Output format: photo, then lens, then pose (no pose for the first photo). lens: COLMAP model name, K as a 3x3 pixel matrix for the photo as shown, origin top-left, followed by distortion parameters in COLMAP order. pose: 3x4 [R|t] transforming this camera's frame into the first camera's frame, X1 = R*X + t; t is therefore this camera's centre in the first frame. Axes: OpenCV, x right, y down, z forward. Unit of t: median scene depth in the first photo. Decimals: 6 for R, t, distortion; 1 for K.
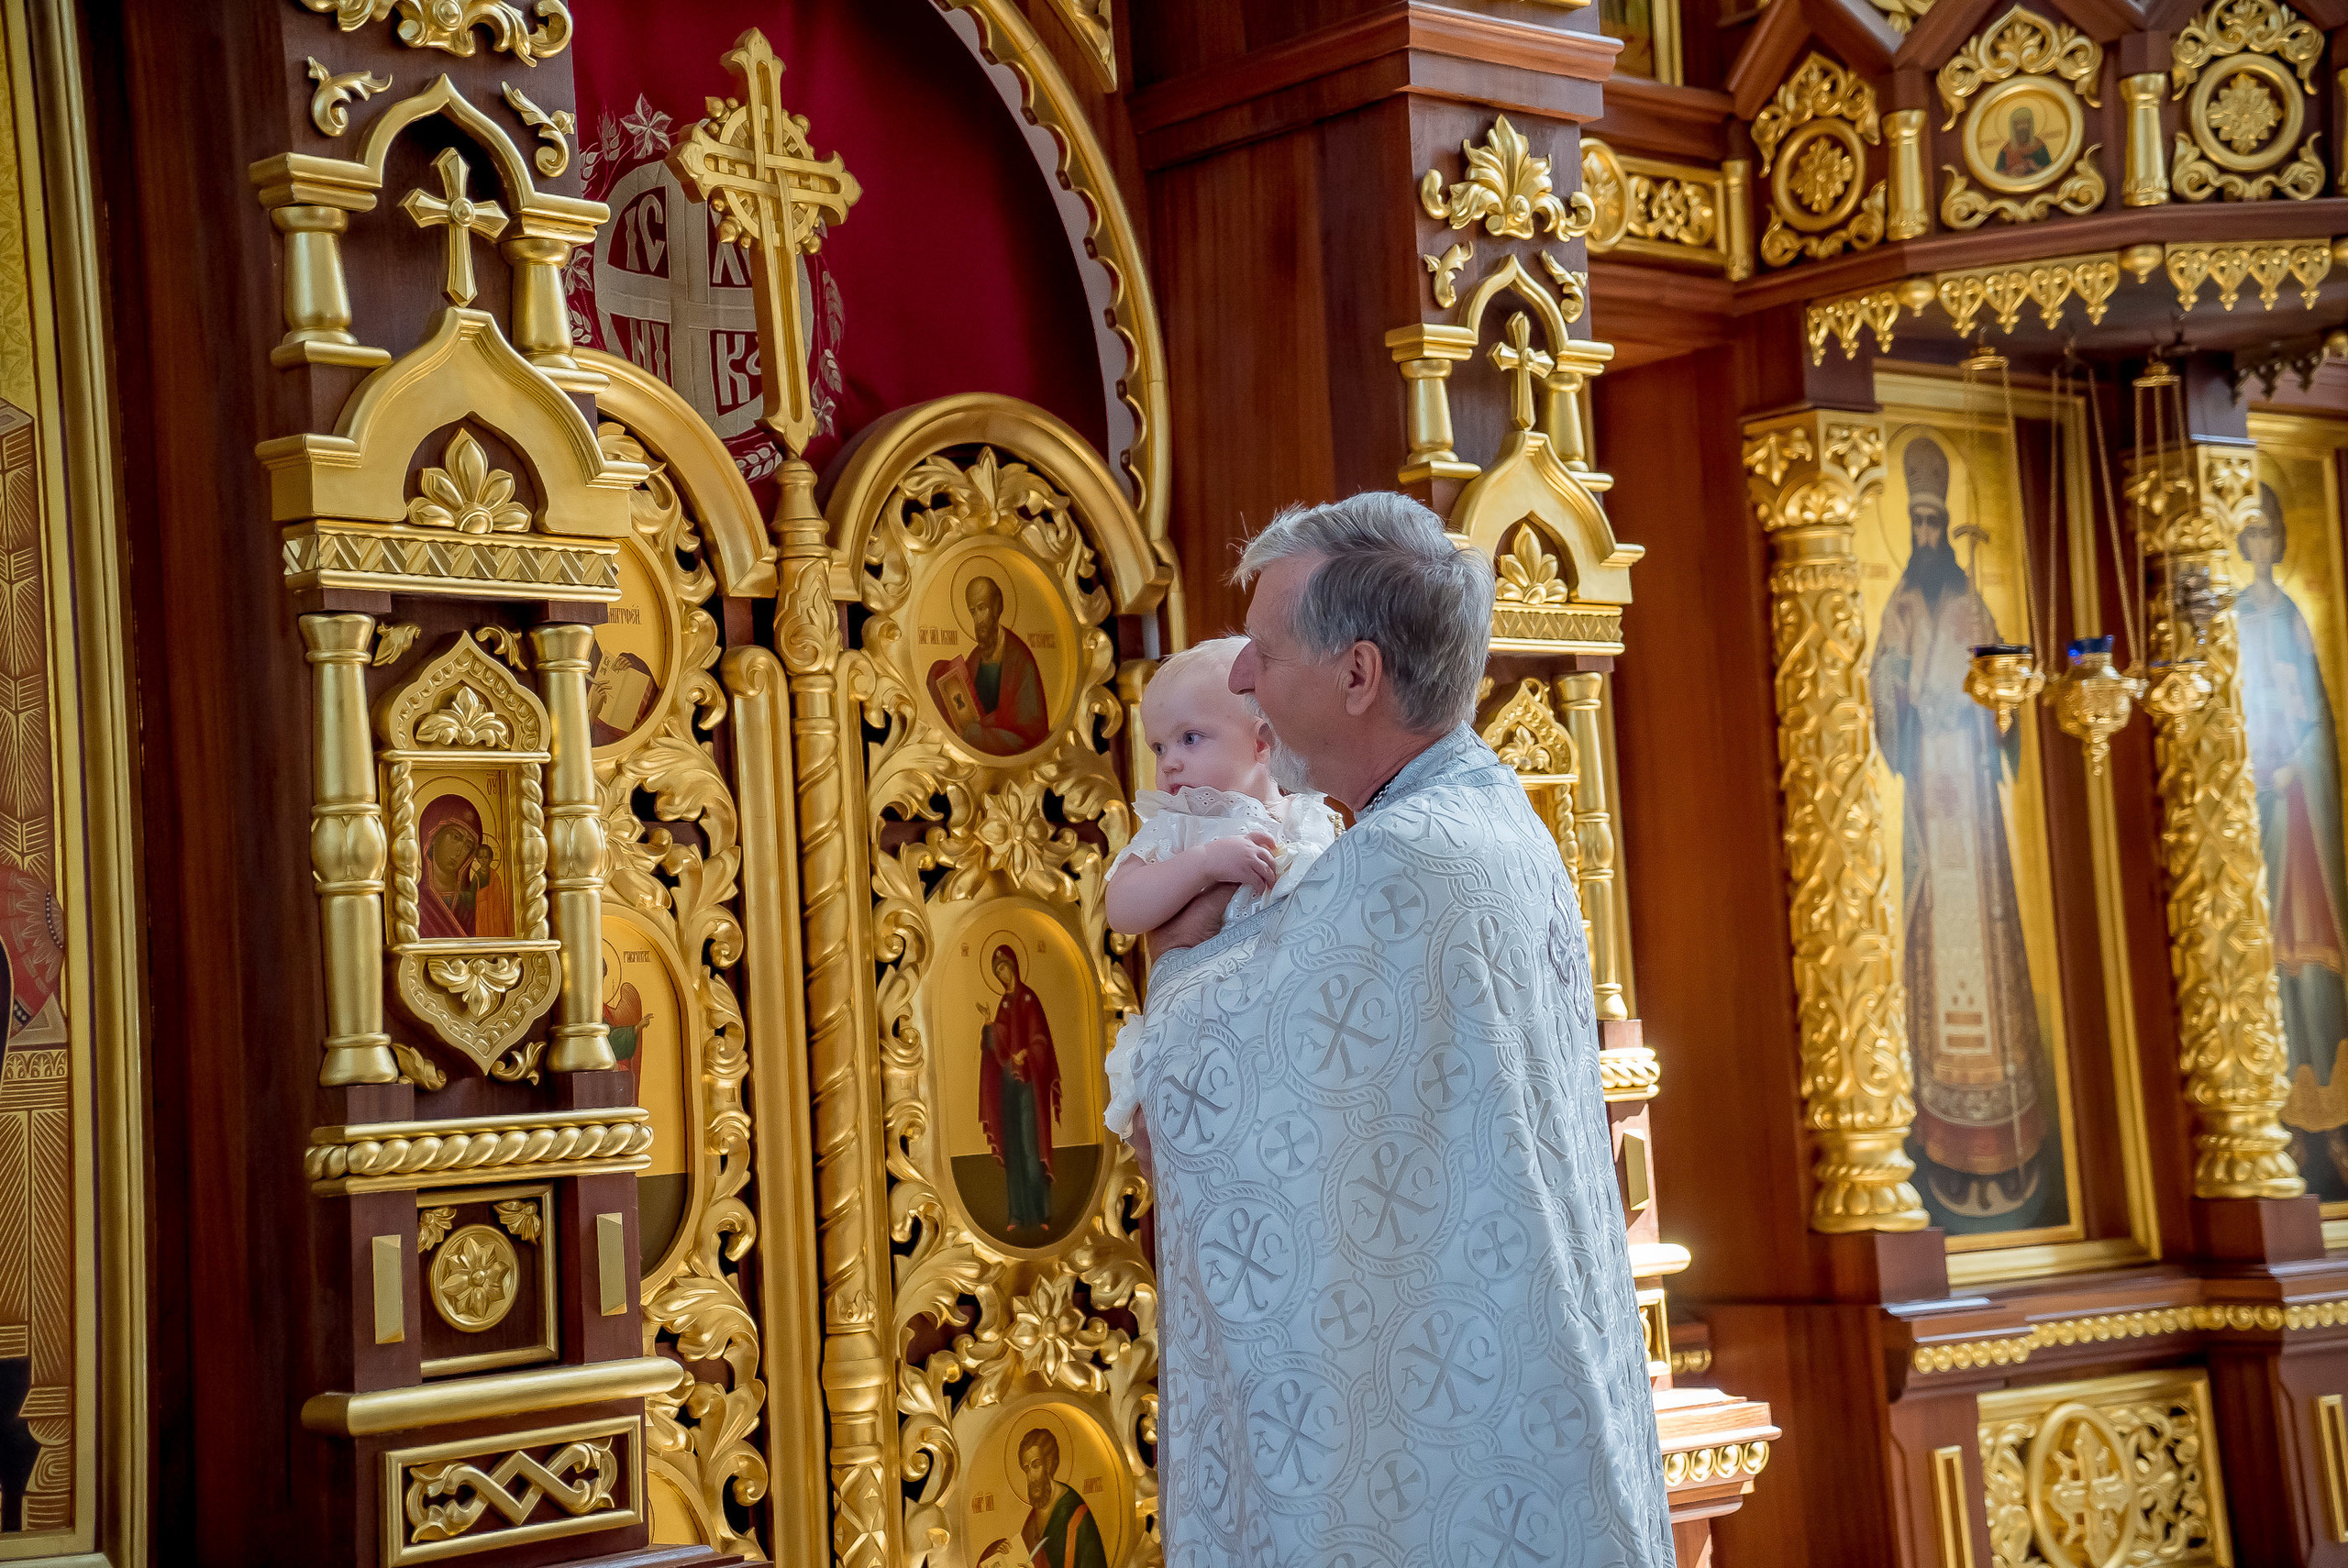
lens RADIAL K [[4057.6, 0, 1163.5], [0, 4057.6, 802.1], [0, 0, 1]] dist [0.595598, 0.000000]
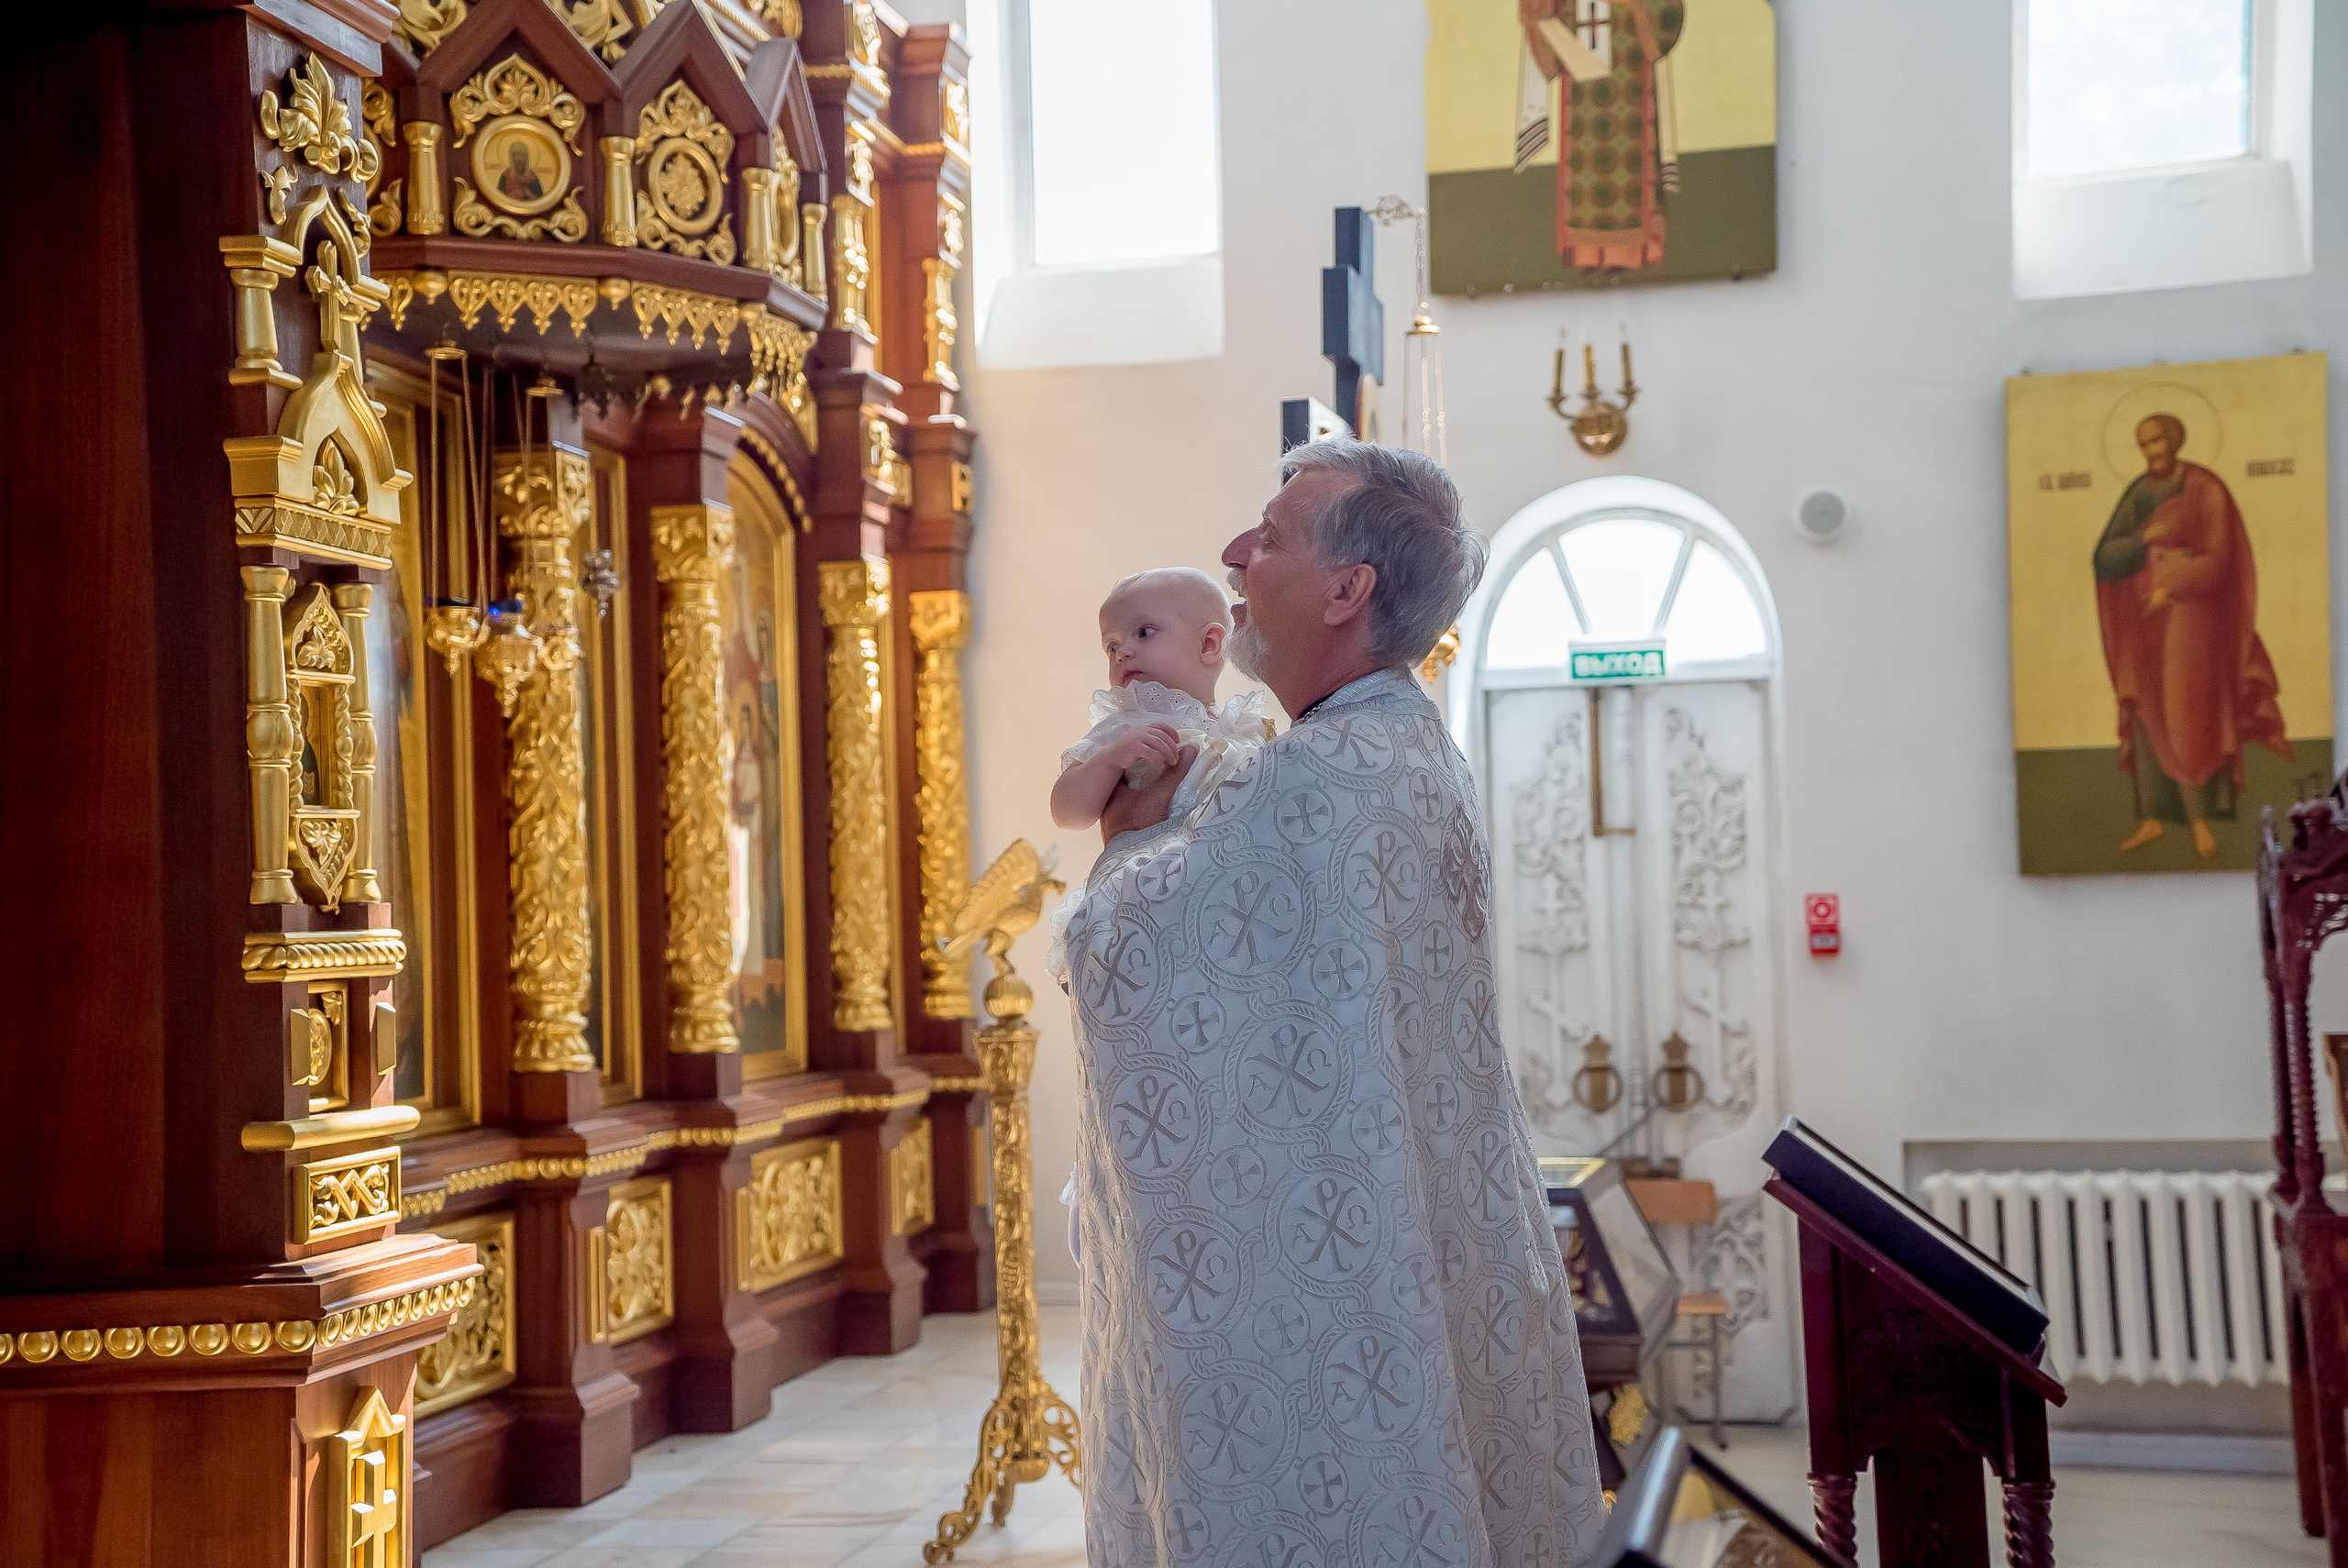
lens RADIAL K [[3423.5, 0, 1153.3], [0, 3423.5, 805.4], [0, 0, 1]] dist [0.371563, 0.000000]
pose [[0.837725, 0.062409, 0.542514, -0.219509], [-0.068703, 0.997599, -0.008672, 0.020769], [-0.541753, -0.030008, 0.840002, 0.104413]]
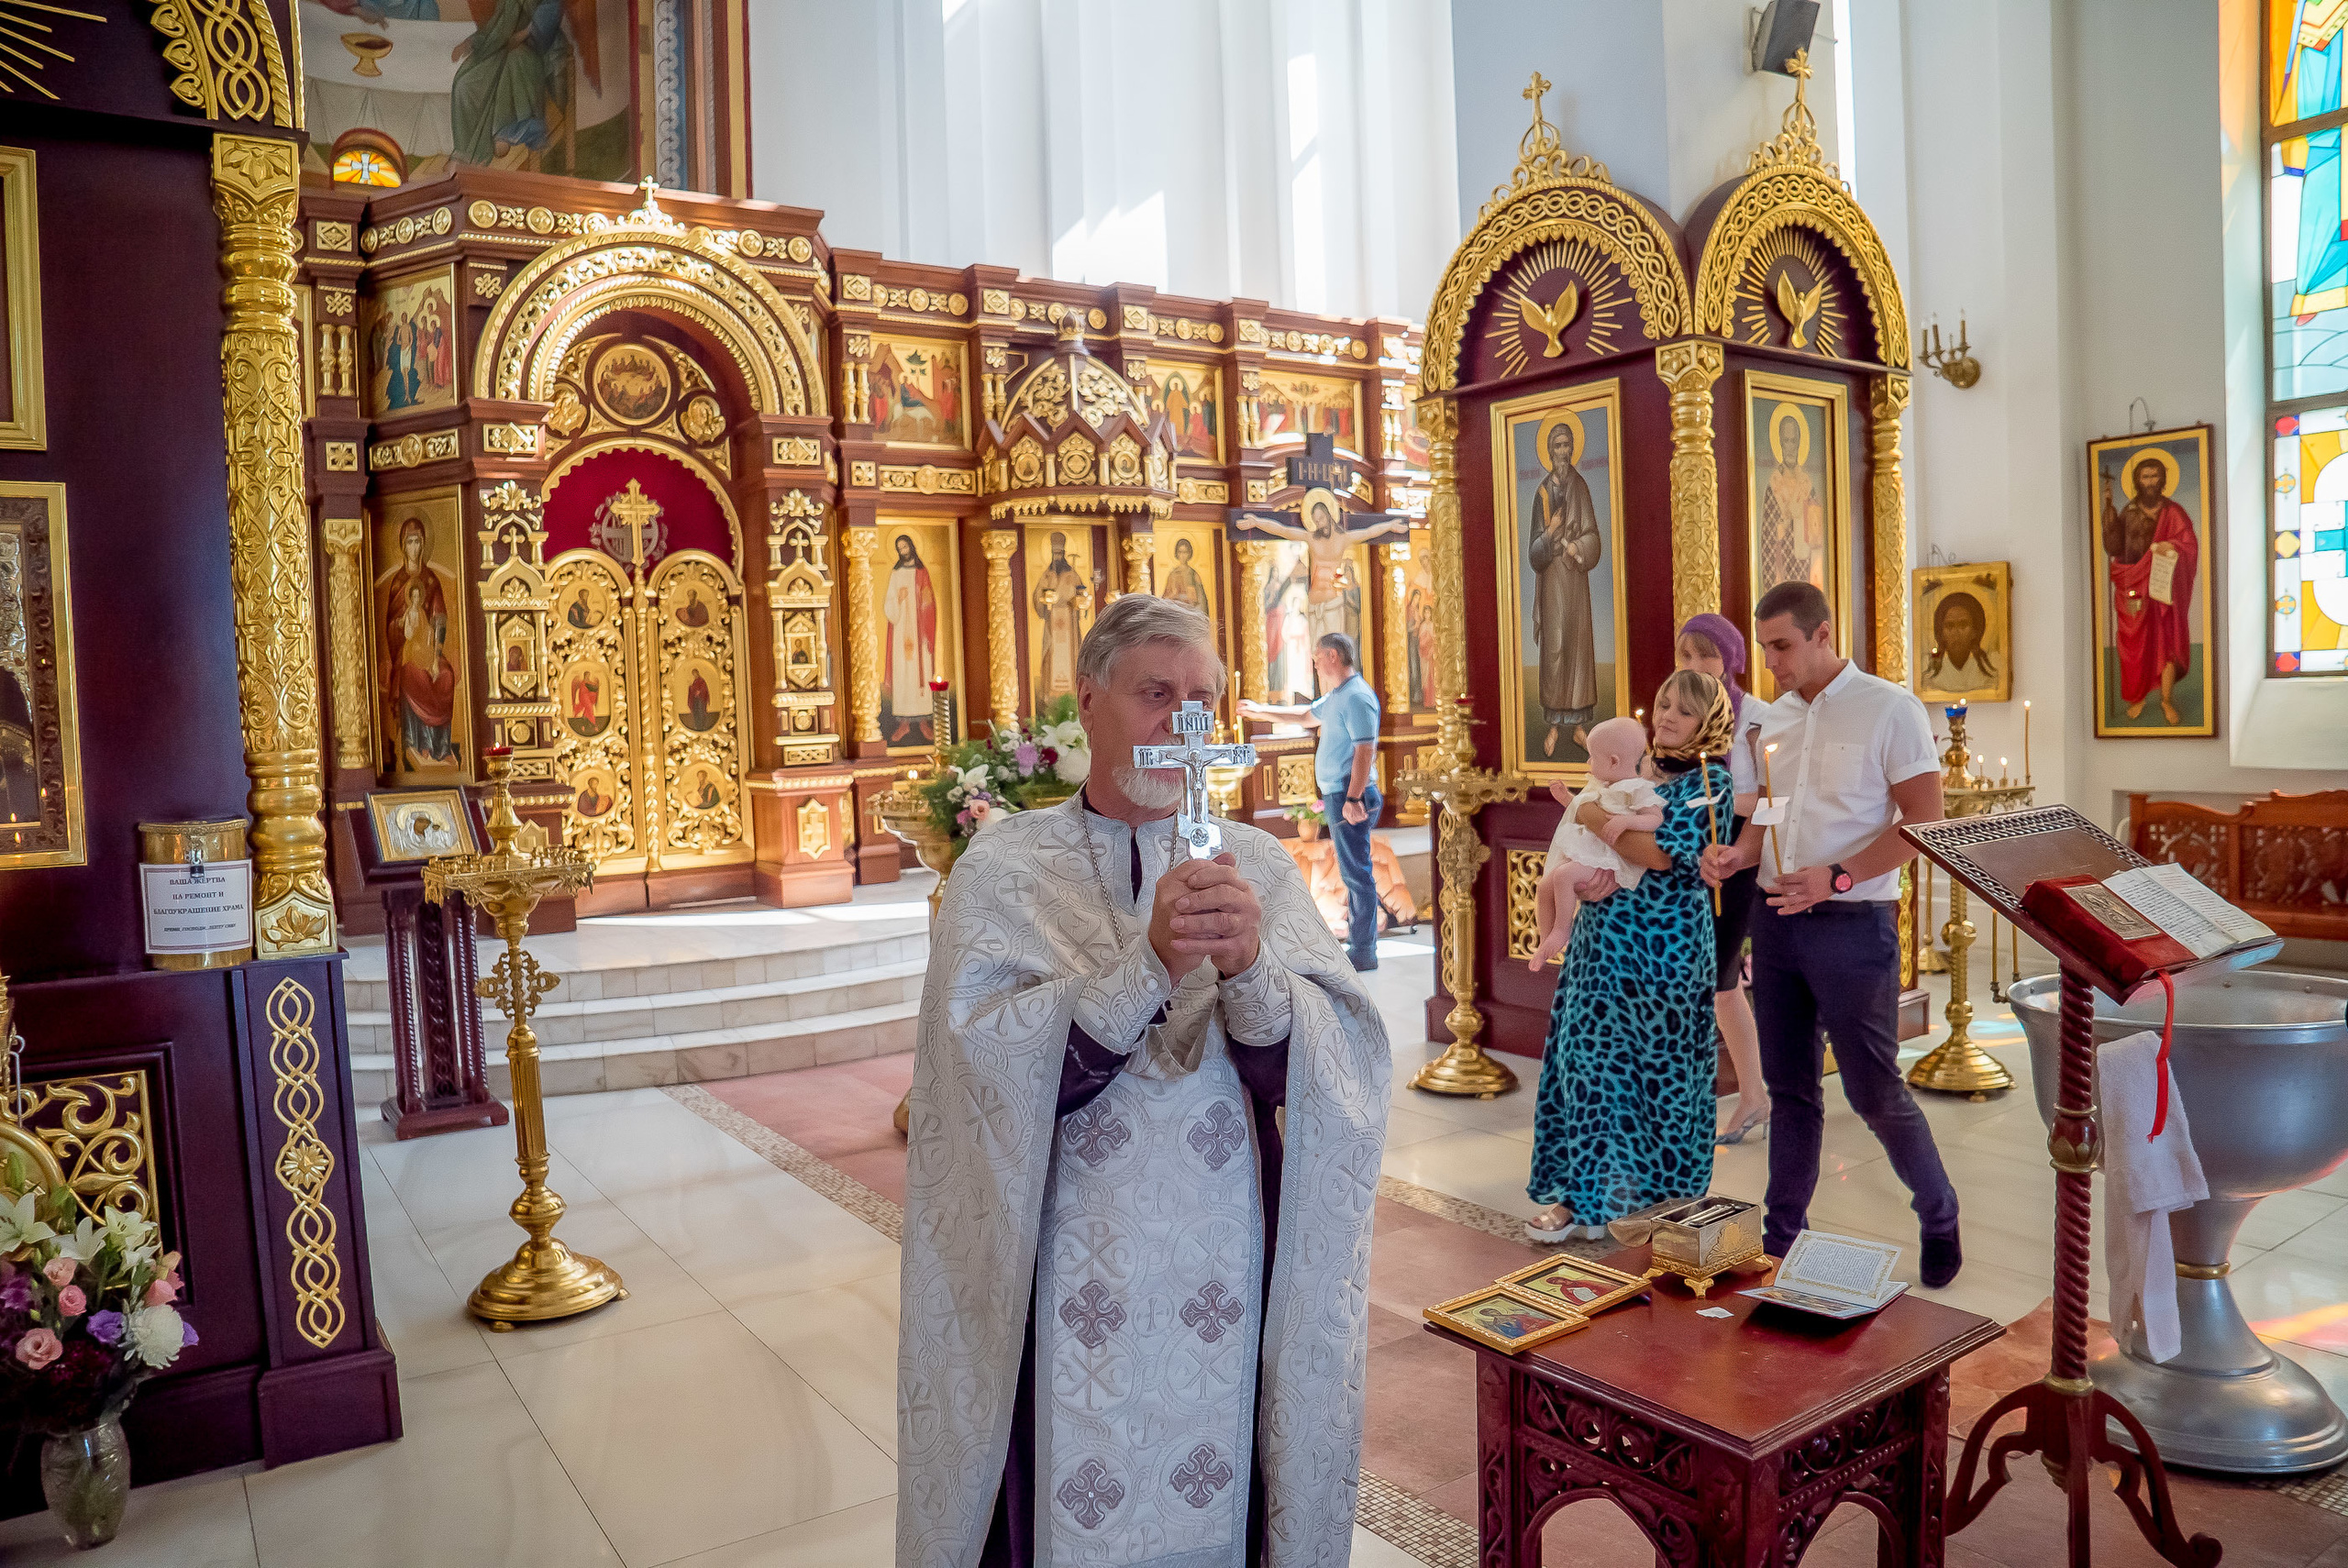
lens RADIAL K [[1615.6, 0, 1185.1], [0, 1615.6, 797.2], [0, 0, 1]] dist [-0.136100, 0.078663]
pose [[0.984290, 0.035182, -0.173020, 0.834222], [-0.009834, 0.989349, 0.145231, -0.089963], [0.176287, -0.141248, 0.974152, -0.706285]]
